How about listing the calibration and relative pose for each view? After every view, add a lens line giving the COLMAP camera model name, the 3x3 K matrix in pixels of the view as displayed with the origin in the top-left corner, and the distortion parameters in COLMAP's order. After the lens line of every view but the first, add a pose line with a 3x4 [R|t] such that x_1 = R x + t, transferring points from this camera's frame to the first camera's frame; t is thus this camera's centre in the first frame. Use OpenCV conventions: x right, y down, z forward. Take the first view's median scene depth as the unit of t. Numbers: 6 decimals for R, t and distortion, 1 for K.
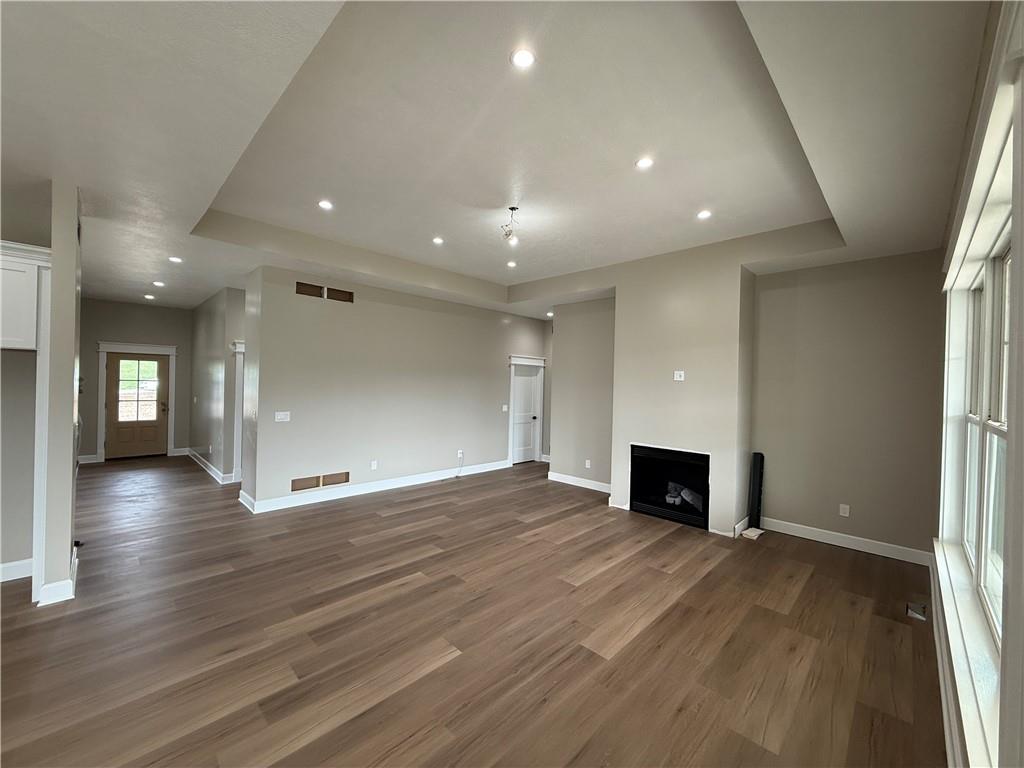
lens RADIAL K [[404.4, 0, 510.3], [0, 404.4, 385.2], [0, 0, 1]] dist [0.000782, 0.000202]
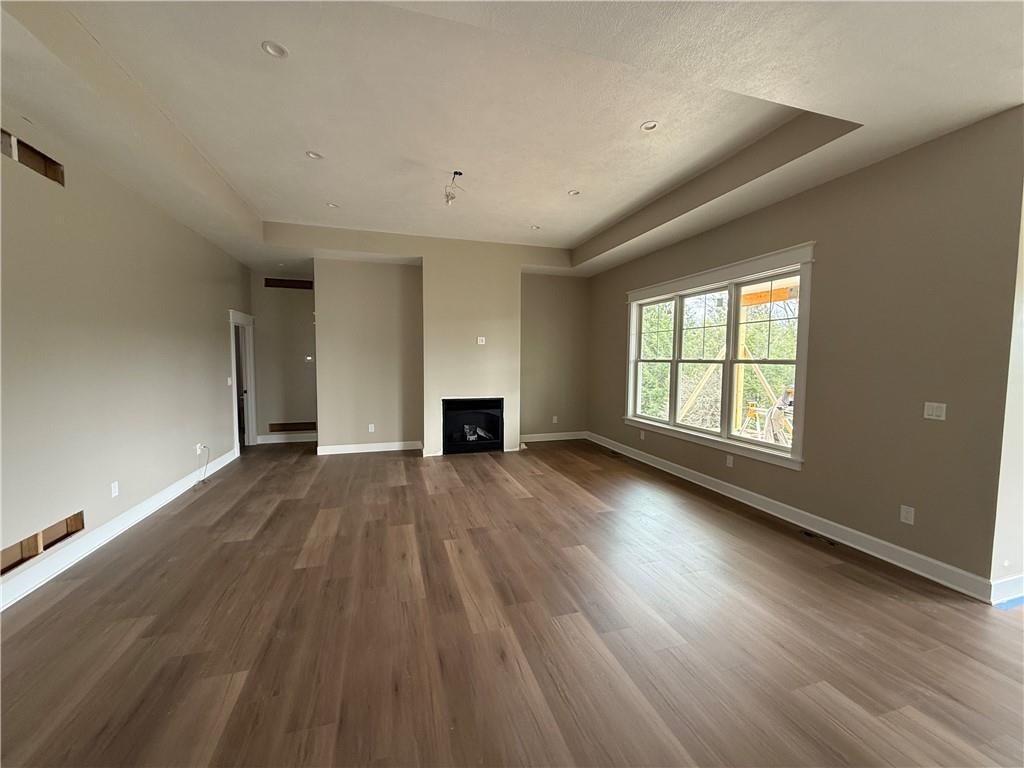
lens RADIAL K [[404.4, 0, 510.8], [0, 404.4, 386.0], [0, 0, 1]] dist [0.000782, 0.000202]
pose [[0.480381, -0.079810, 0.873421, -0.750794], [0.009868, 0.996280, 0.085609, 0.012544], [-0.877005, -0.032506, 0.479381, 0.324450]]
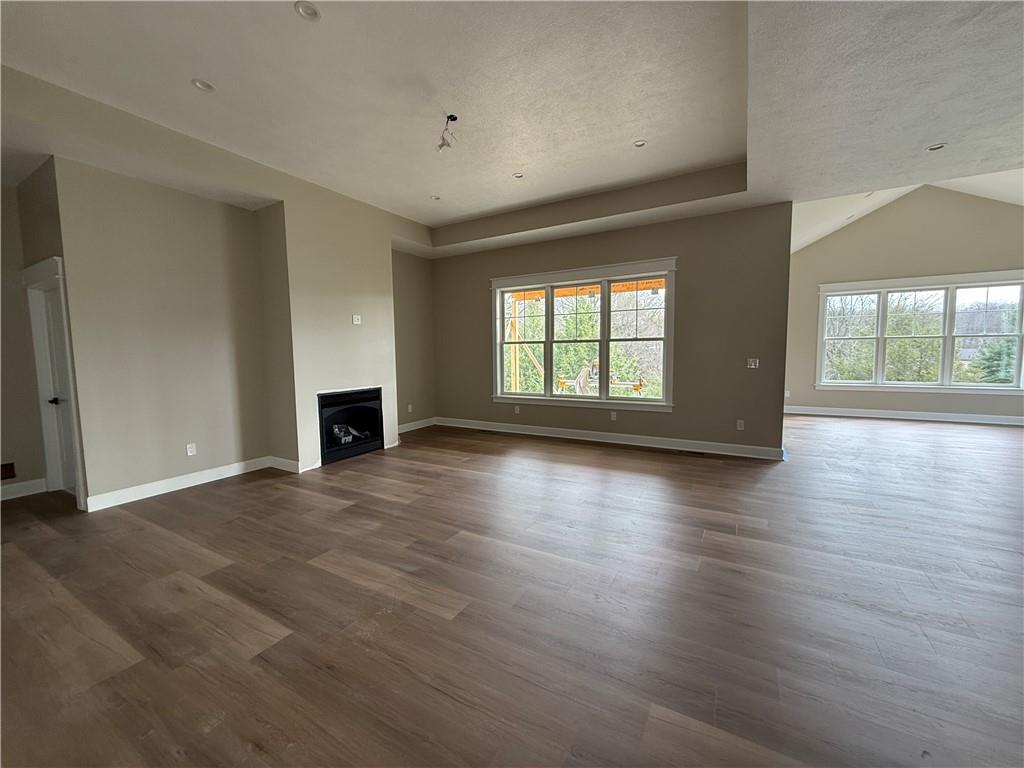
lens RADIAL K [[404.4, 0, 509.5], [0, 404.4, 385.9], [0, 0, 1]] dist [0.000782, 0.000202]
pose [[-0.244161, -0.106165, 0.963906, -0.808793], [0.011586, 0.993599, 0.112370, 0.038989], [-0.969665, 0.038605, -0.241368, 0.967581]]
